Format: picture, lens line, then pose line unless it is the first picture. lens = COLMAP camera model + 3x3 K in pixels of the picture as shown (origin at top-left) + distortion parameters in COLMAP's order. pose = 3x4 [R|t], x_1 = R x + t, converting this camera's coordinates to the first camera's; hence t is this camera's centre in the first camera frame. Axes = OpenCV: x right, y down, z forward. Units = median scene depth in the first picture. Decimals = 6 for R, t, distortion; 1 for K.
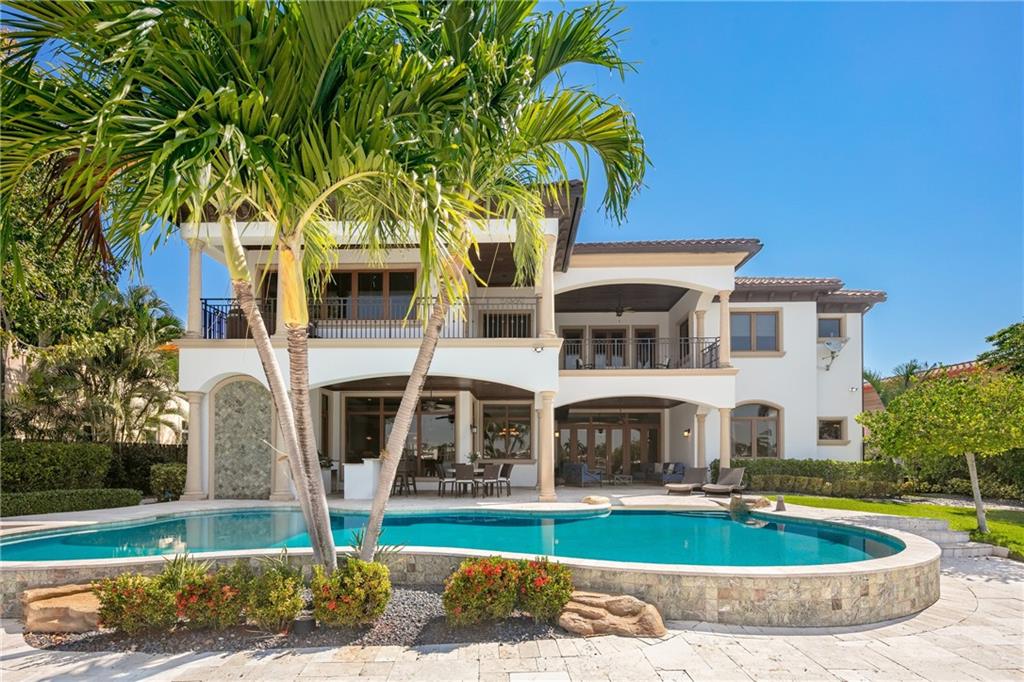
lens RADIAL K [[491.2, 0, 509.5], [0, 491.2, 341.4], [0, 0, 1]] dist [0.005936, -0.005594]
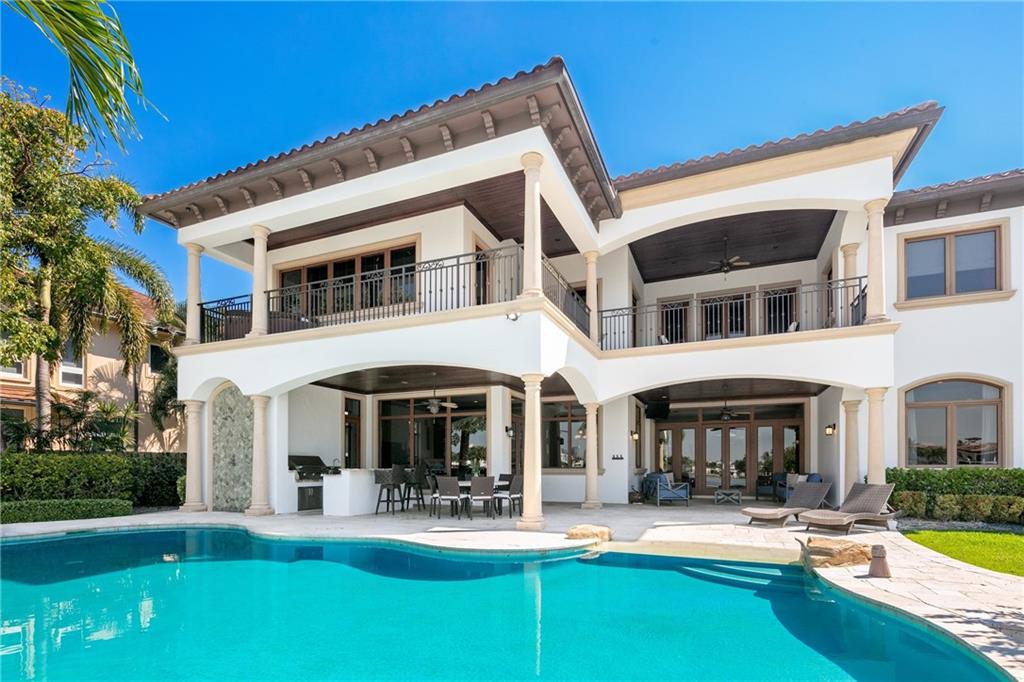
lens RADIAL K [[491.2, 0, 531.9], [0, 491.2, 372.6], [0, 0, 1]] dist [0.005936, -0.005594]
pose [[0.929347, -0.070140, -0.362485, 0.305671], [0.086991, 0.995747, 0.030354, 0.070071], [0.358814, -0.059742, 0.931495, 0.312756]]
